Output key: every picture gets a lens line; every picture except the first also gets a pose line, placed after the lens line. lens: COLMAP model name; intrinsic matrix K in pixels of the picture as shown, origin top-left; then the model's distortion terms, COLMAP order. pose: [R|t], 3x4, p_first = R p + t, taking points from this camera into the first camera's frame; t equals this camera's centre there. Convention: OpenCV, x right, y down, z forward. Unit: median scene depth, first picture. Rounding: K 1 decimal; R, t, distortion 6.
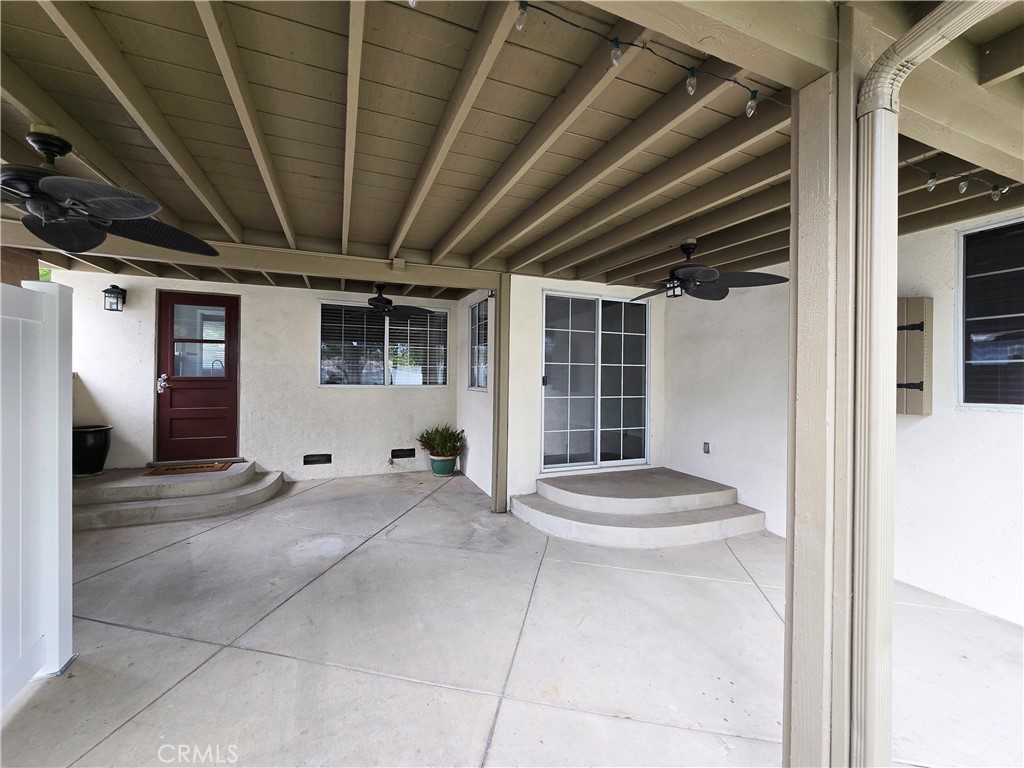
lens RADIAL K [[419.3, 0, 510.9], [0, 419.3, 380.1], [0, 0, 1]] dist [-0.003512, 0.000203]
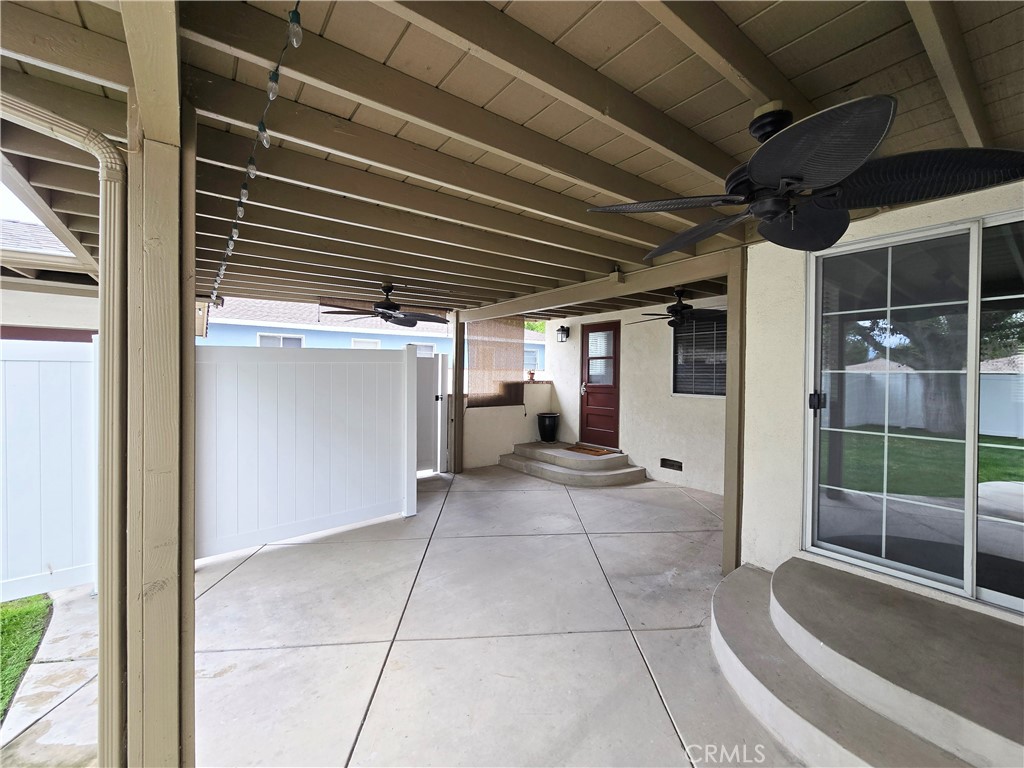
lens RADIAL K [[419.3, 0, 514.4], [0, 419.3, 378.3], [0, 0, 1]] dist [-0.003512, 0.000203]
pose [[0.260262, 0.002439, -0.965535, 0.531140], [-0.015110, 0.999885, -0.001547, -0.022676], [0.965420, 0.014992, 0.260269, 0.408570]]
